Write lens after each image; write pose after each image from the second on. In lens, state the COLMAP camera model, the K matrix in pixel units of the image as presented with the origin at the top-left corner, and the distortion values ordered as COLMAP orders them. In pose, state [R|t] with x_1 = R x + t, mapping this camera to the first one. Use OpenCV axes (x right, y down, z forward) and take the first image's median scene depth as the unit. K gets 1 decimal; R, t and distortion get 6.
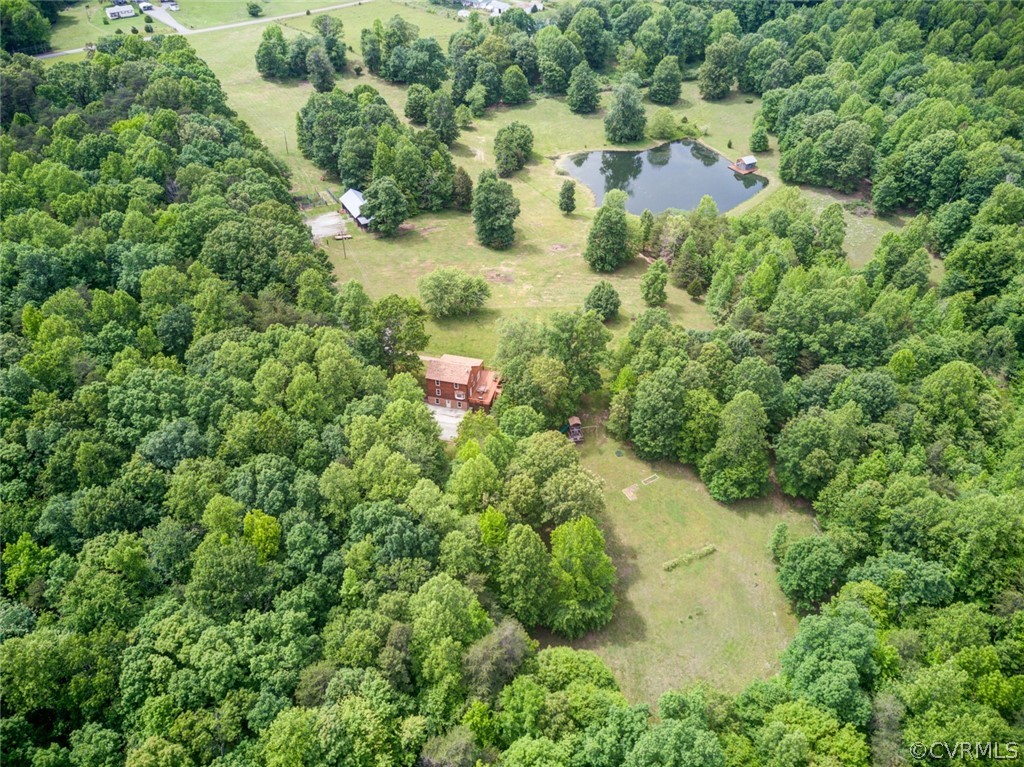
lens RADIAL K [[785.3, 0, 511.2], [0, 785.3, 384.2], [0, 0, 1]] dist [0.045855, 0.009837]
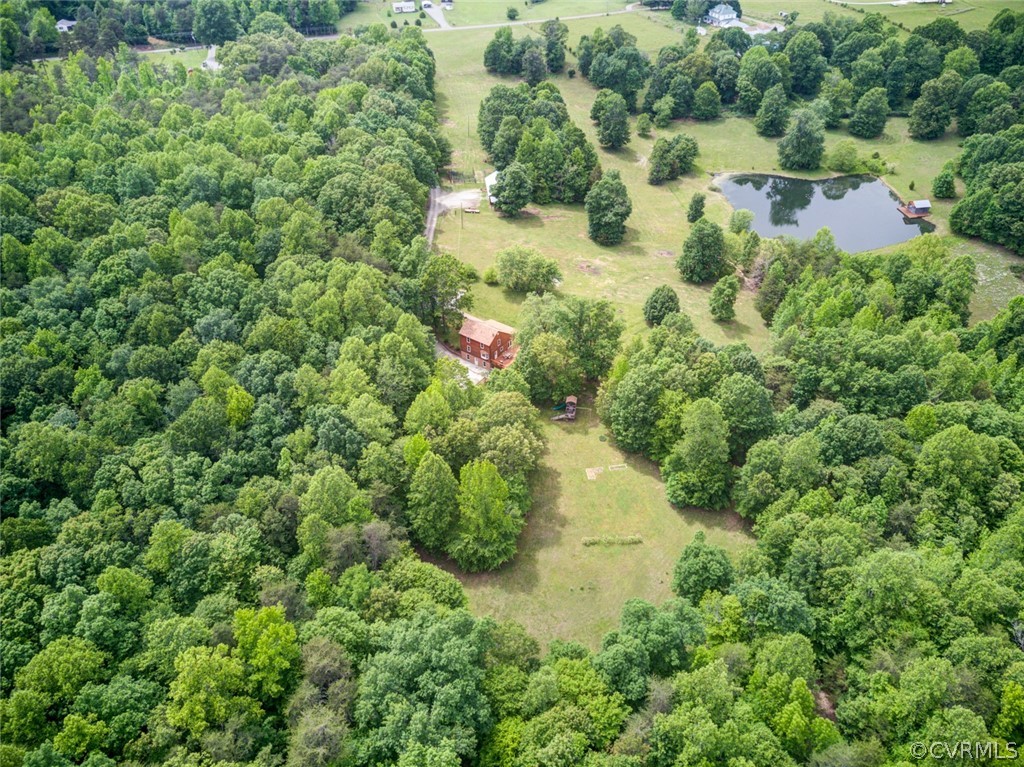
lens RADIAL K [[785.3, 0, 514.2], [0, 785.3, 384.1], [0, 0, 1]] dist [0.045855, 0.009837]
pose [[0.925170, 0.222968, -0.307159, 0.264971], [-0.229102, 0.973264, 0.016438, 0.021615], [0.302612, 0.055163, 0.951516, -0.027767]]
